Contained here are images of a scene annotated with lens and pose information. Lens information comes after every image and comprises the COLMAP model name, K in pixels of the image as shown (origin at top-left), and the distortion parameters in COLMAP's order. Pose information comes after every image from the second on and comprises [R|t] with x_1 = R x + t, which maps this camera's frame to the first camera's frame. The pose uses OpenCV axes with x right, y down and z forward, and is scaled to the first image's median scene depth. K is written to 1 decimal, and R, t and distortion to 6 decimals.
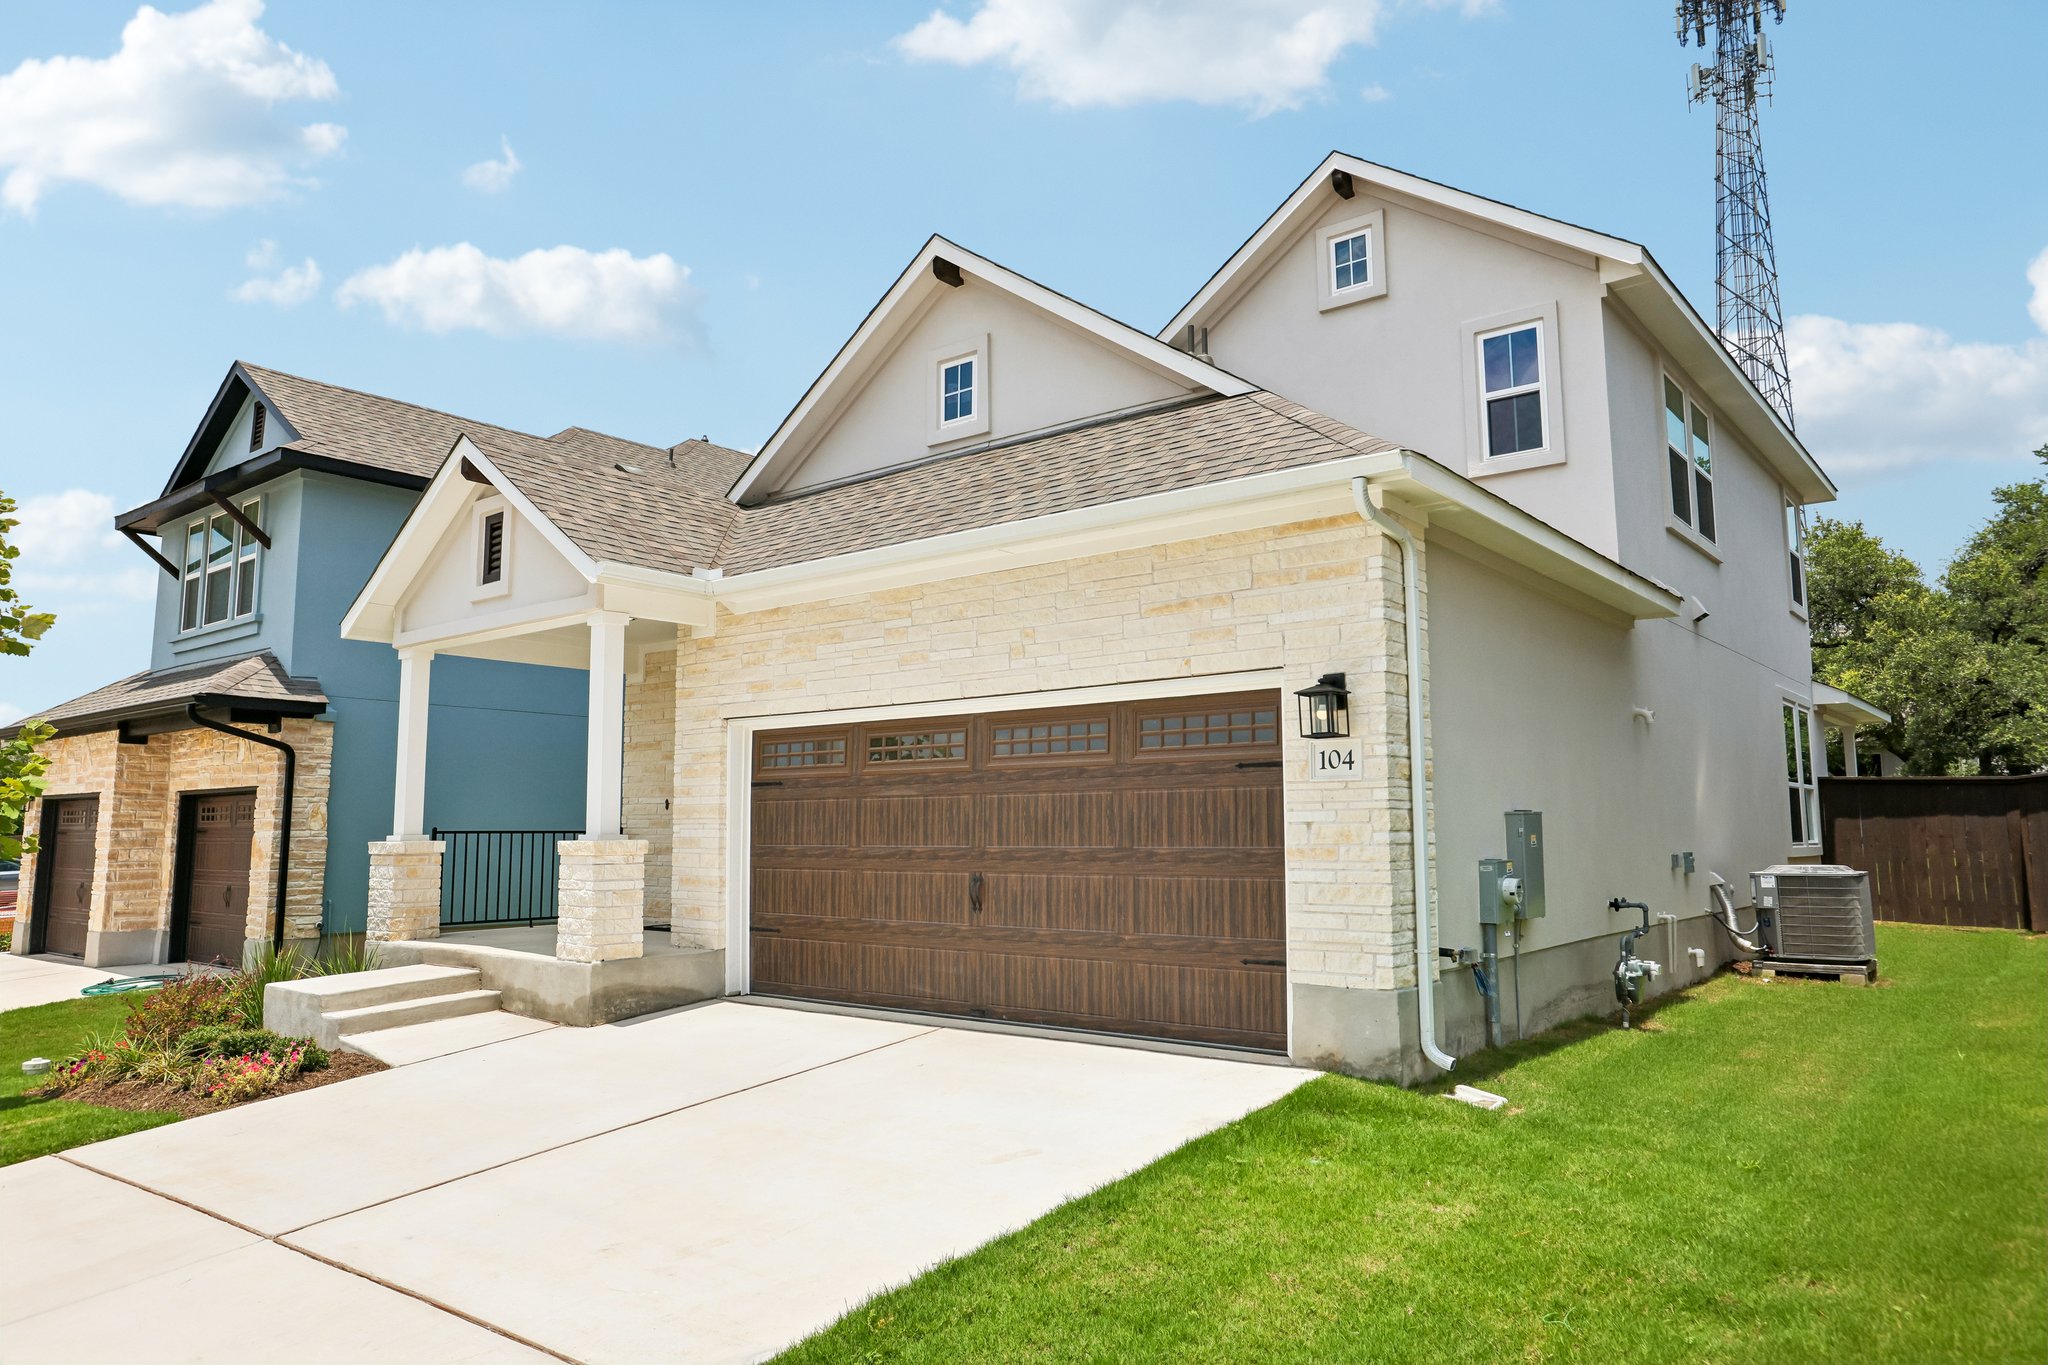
lens RADIAL K [[1348.6, 0, 1026.2], [0, 1348.6, 676.9], [0, 0, 1]] dist [-0.007023, -0.000473]
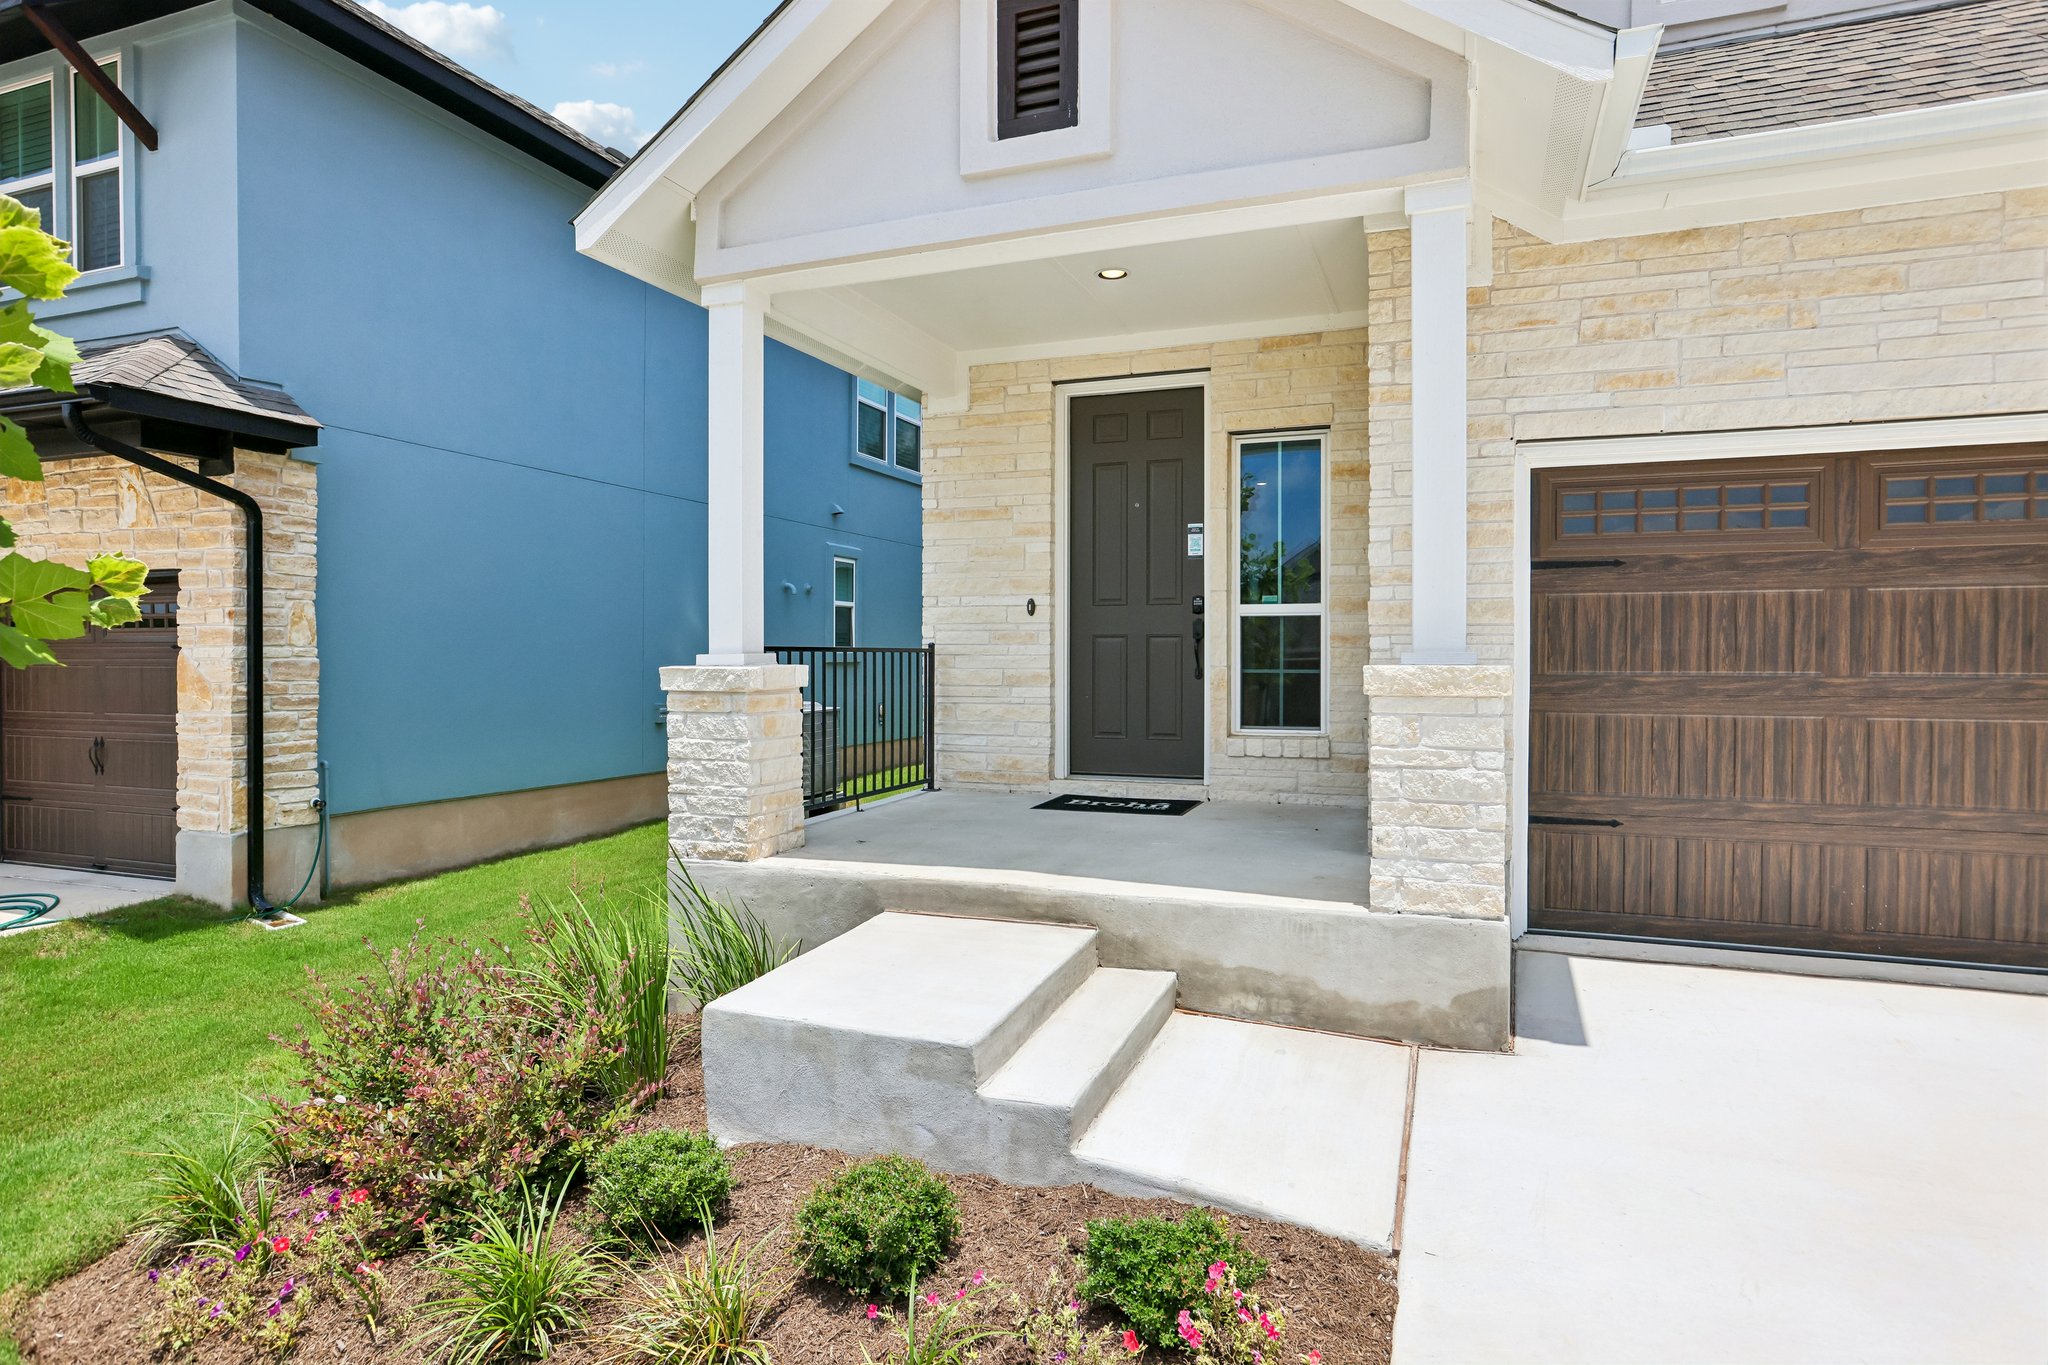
lens RADIAL K [[1143.9, 0, 1022.5], [0, 1143.9, 680.8], [0, 0, 1]] dist [-0.026836, 0.008336]
pose [[0.948415, -0.005220, 0.316987, -0.430036], [-0.038913, 0.990387, 0.132735, 0.056550], [-0.314633, -0.138222, 0.939096, 0.480595]]
